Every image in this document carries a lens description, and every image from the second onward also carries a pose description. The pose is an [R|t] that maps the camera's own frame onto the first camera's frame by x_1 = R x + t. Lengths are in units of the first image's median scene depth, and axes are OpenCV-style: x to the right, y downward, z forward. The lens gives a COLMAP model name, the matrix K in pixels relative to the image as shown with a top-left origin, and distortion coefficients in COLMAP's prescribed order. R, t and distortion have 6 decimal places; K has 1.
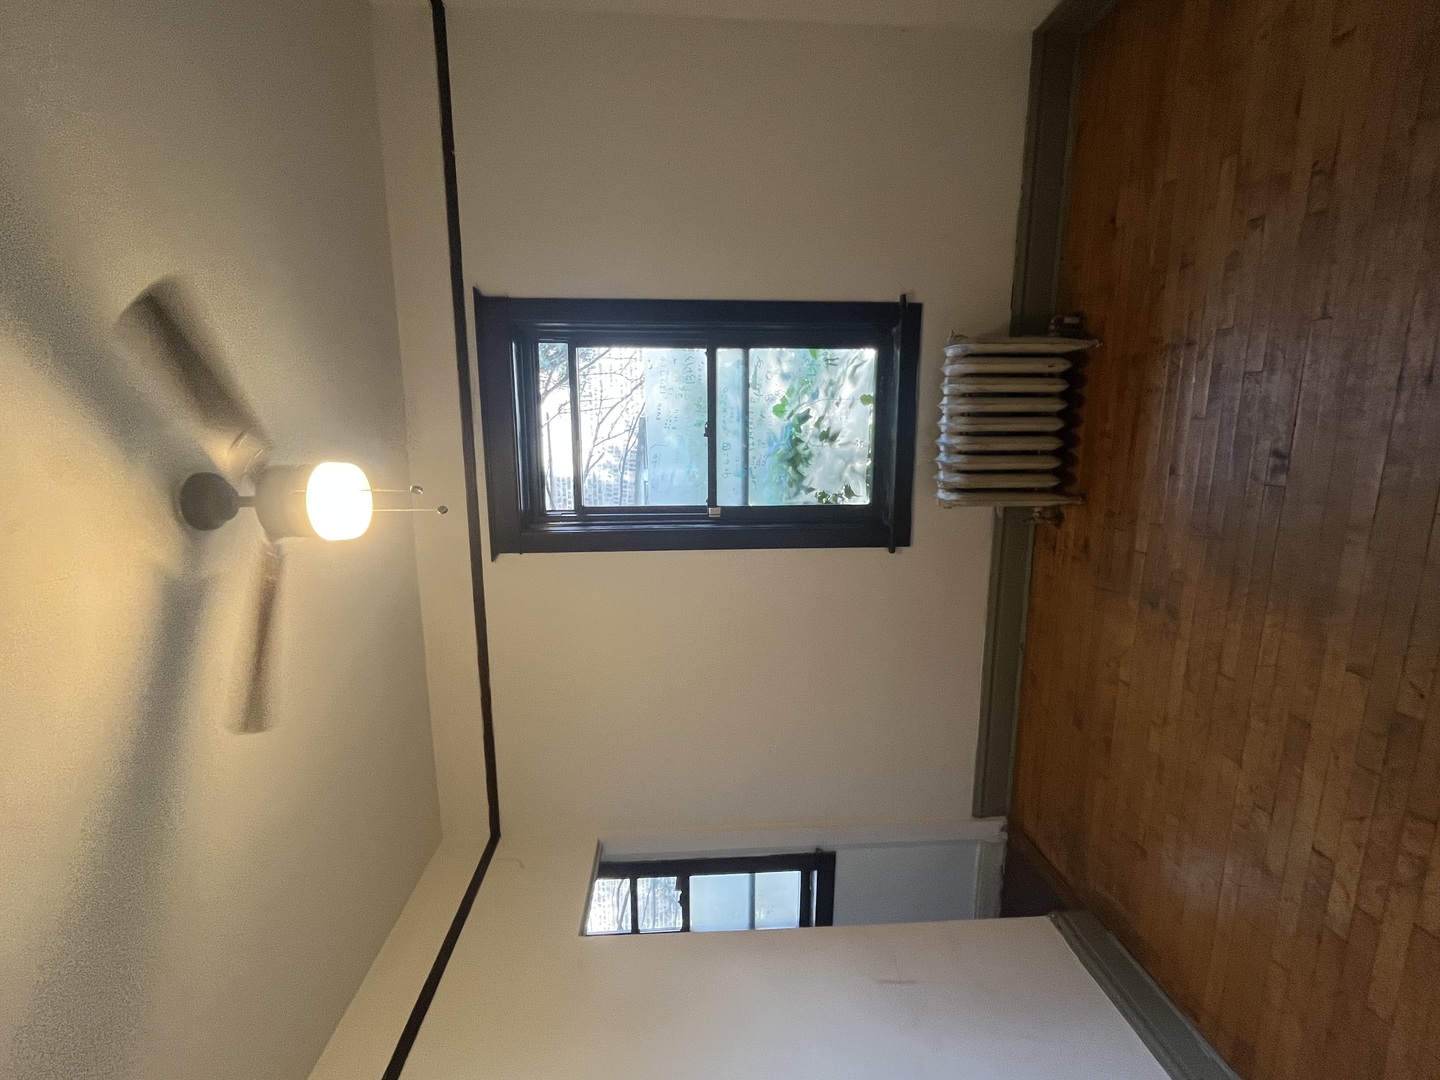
lens RADIAL K [[629.4, 0, 726.2], [0, 629.4, 535.2], [0, 0, 1]] dist [-0.002837, -0.000071]
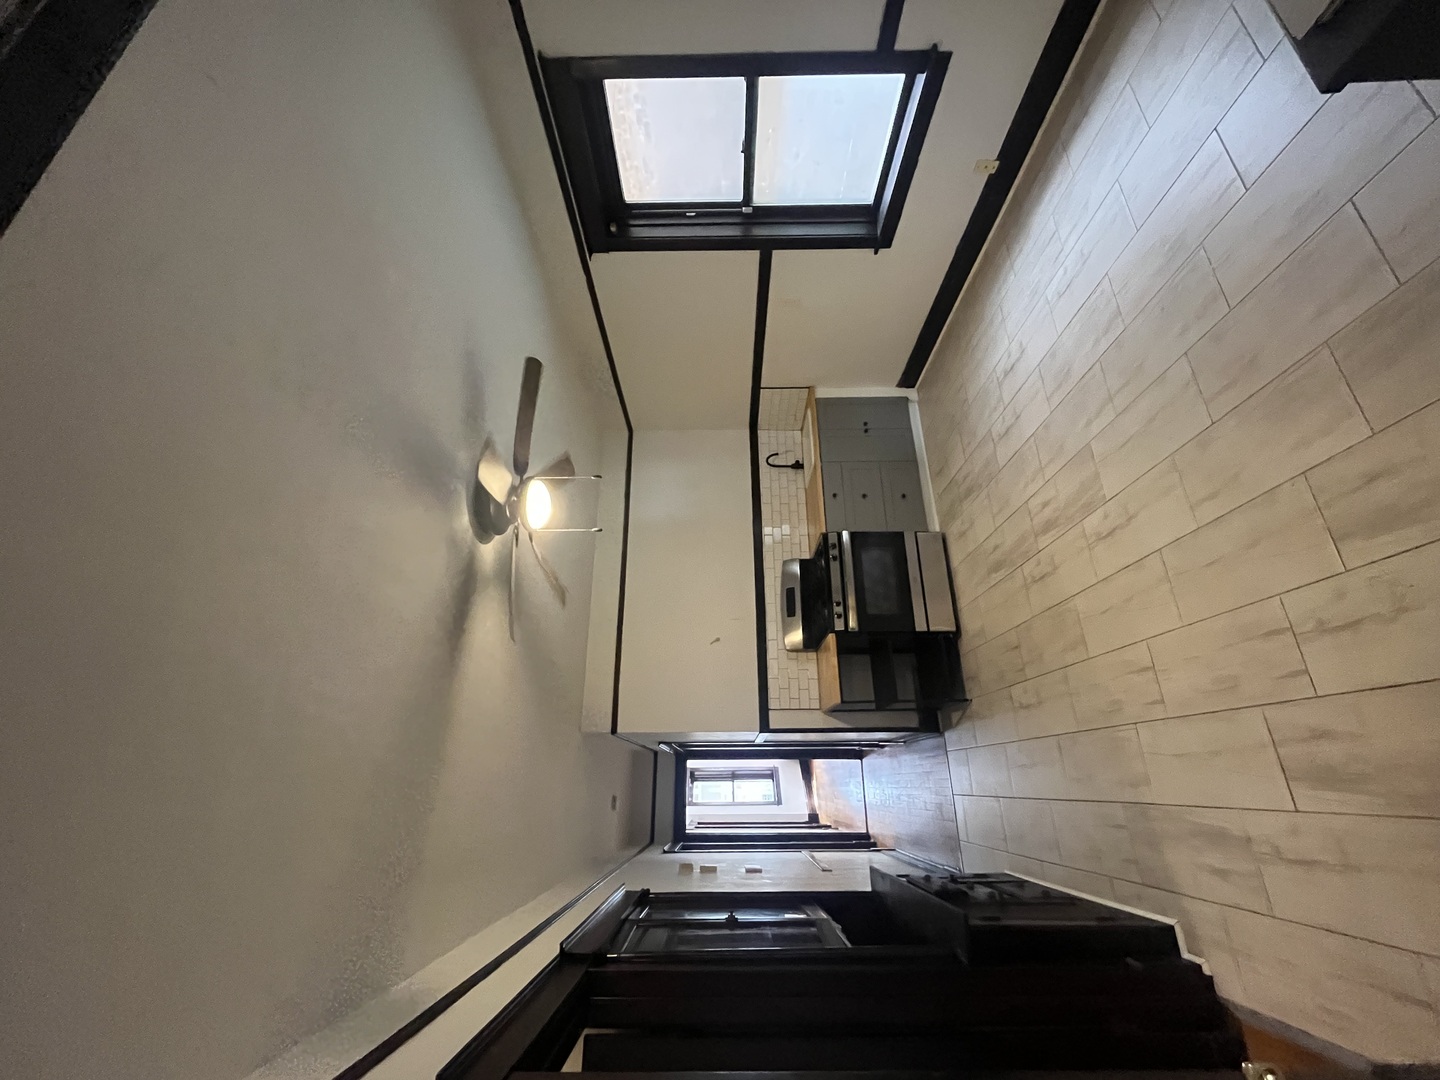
lens RADIAL K [[588.4, 0, 725.1], [0, 588.4, 532.7], [0, 0, 1]] dist [0.002484, 0.000918]
pose [[0.998097, 0.058981, -0.017985, -0.002539], [-0.017531, 0.551058, 0.834283, -0.701664], [0.059118, -0.832380, 0.551044, -0.227840]]
